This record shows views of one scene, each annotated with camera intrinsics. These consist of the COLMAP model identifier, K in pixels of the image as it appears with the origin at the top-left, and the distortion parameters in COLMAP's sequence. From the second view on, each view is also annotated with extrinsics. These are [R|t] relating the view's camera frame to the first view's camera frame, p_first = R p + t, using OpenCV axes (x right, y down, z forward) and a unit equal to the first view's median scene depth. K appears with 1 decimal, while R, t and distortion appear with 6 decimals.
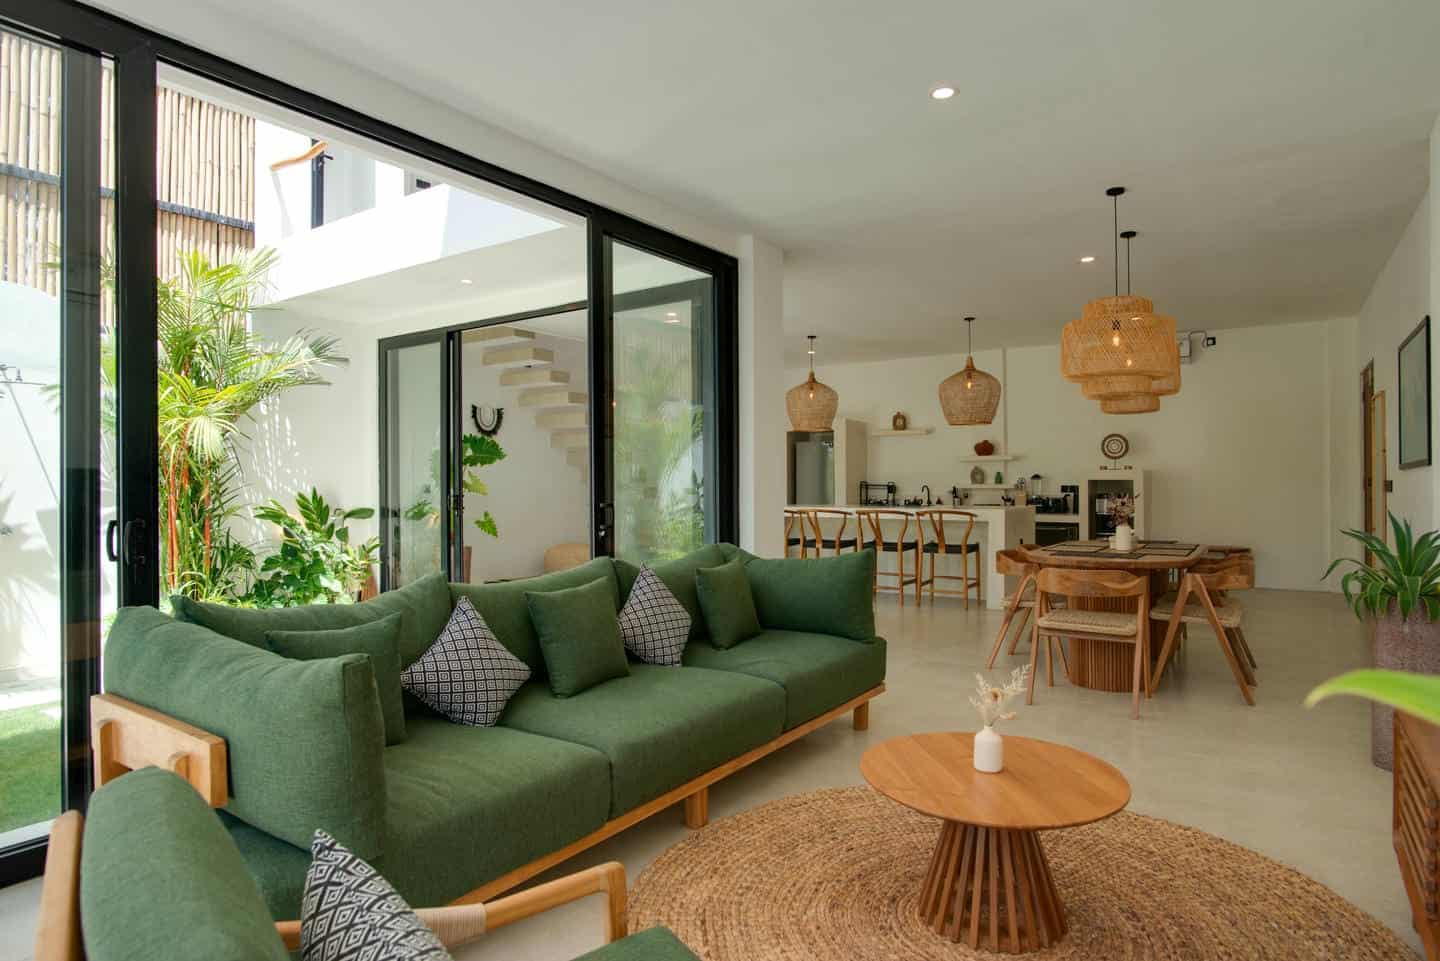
lens RADIAL K [[821.0, 0, 728.7], [0, 821.0, 480.4], [0, 0, 1]] dist [-0.021512, 0.007407]
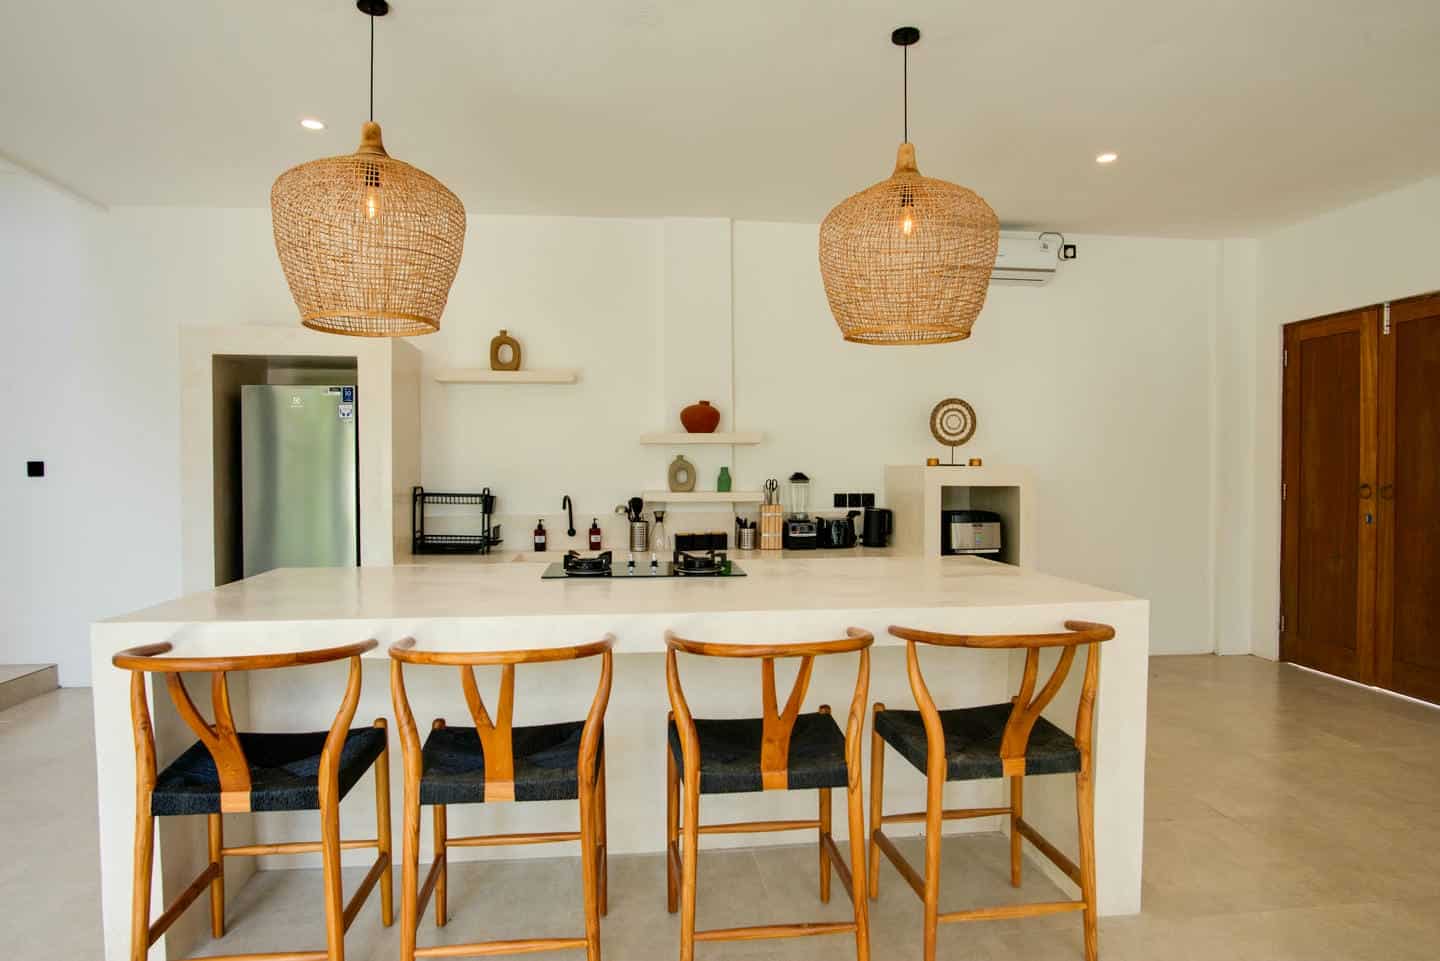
lens RADIAL K [[821.0, 0, 716.1], [0, 821.0, 478.5], [0, 0, 1]] dist [-0.021512, 0.007407]
pose [[0.755133, -0.006250, 0.655542, 0.003253], [-0.003551, 0.999901, 0.013624, -0.011390], [-0.655562, -0.012615, 0.755036, 0.698603]]
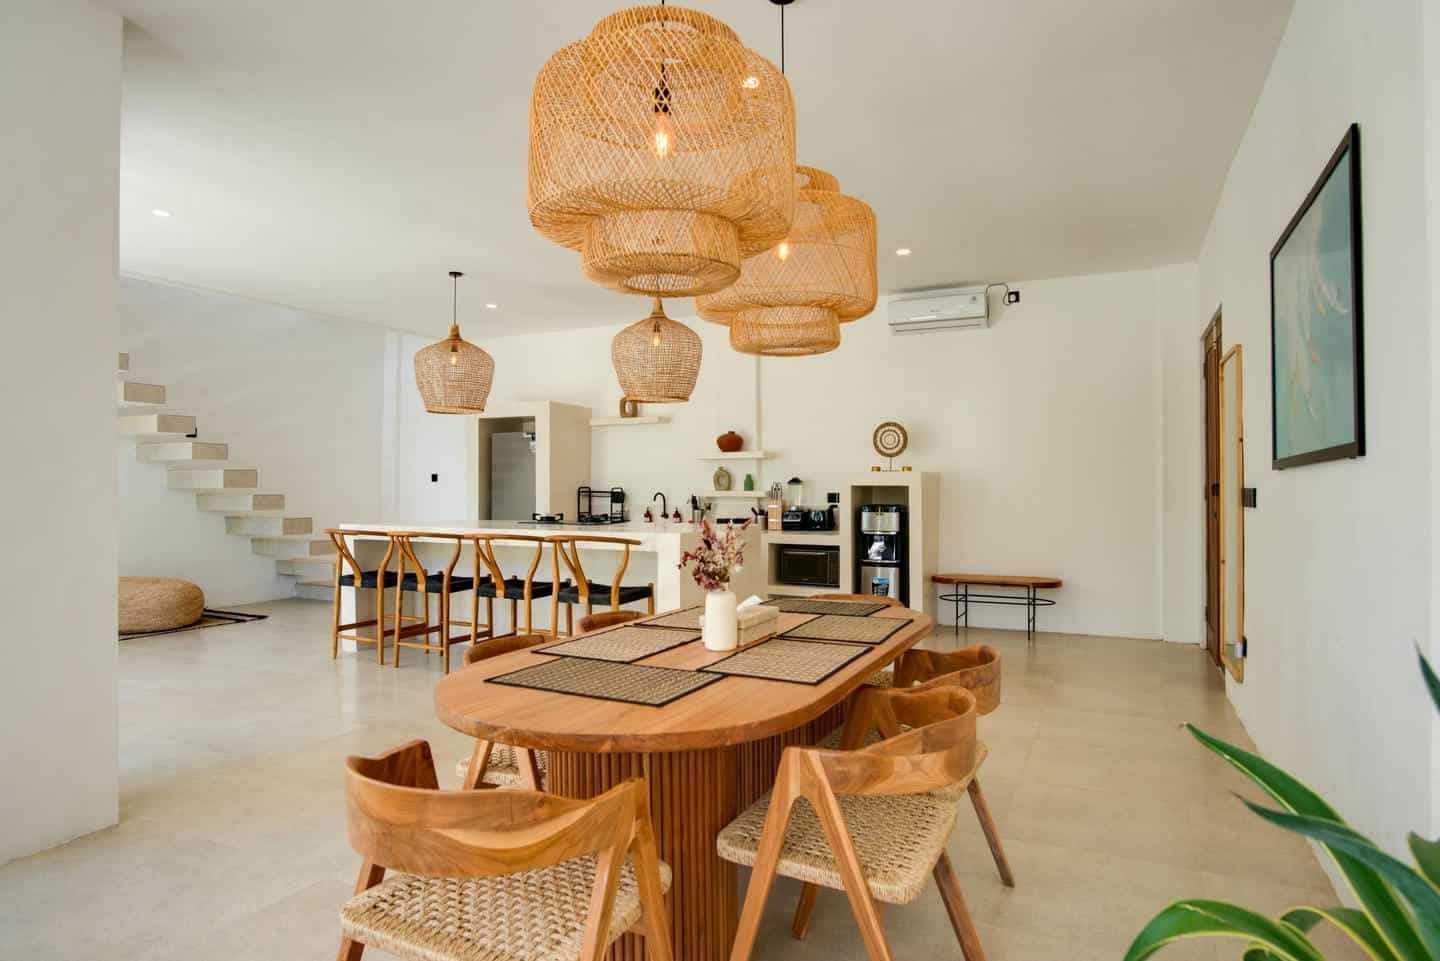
lens RADIAL K [[821.0, 0, 721.7], [0, 821.0, 481.6], [0, 0, 1]] dist [-0.021512, 0.007407]
pose [[0.990226, 0.002543, 0.139446, 0.223737], [-0.001942, 0.999988, -0.004444, -0.000572], [-0.139456, 0.004130, 0.990220, 0.300164]]
